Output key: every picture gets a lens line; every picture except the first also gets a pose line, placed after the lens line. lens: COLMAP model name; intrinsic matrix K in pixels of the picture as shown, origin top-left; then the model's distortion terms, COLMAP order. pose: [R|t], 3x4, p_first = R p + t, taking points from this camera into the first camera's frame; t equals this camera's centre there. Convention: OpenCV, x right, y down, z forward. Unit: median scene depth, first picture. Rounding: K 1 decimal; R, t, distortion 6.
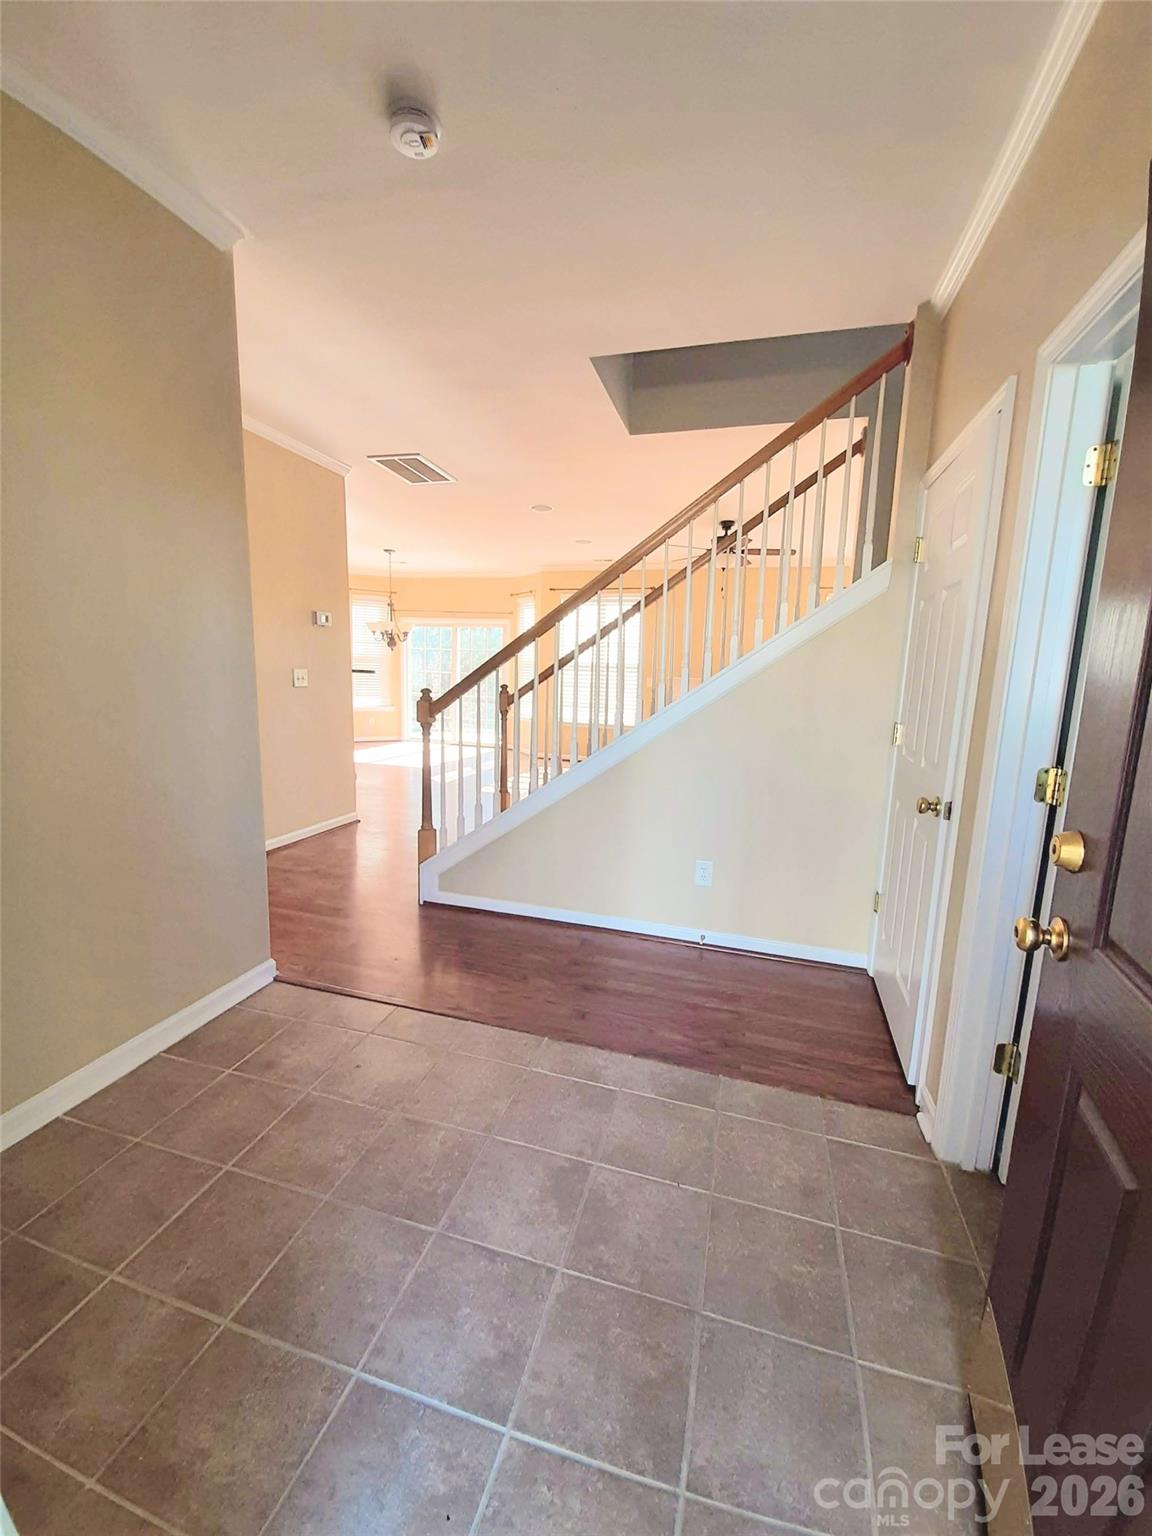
lens RADIAL K [[622.1, 0, 576.0], [0, 622.1, 768.0], [0, 0, 1]] dist [-0.000018, -0.000004]
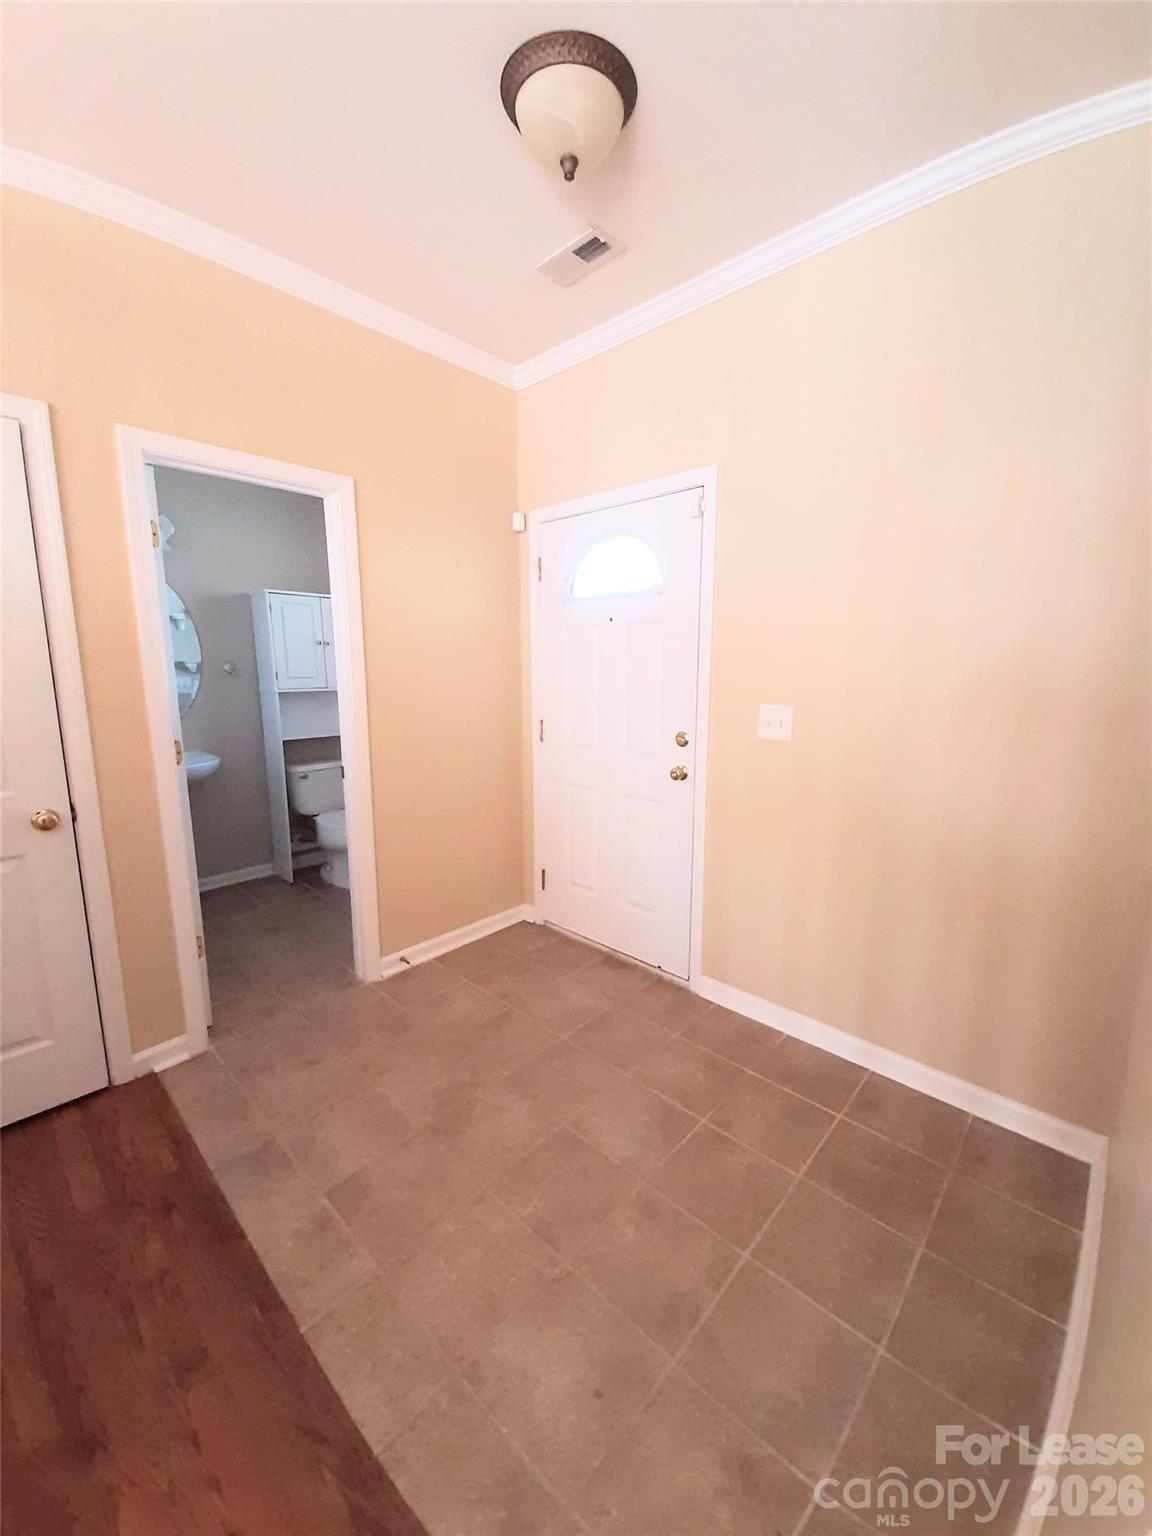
lens RADIAL K [[613.4, 0, 576.0], [0, 613.4, 768.0], [0, 0, 1]] dist [0.000006, 0.000000]
pose [[-0.893207, -0.102867, 0.437722, -0.623175], [0.047562, 0.946404, 0.319465, -0.312201], [-0.447124, 0.306167, -0.840441, 1.561900]]
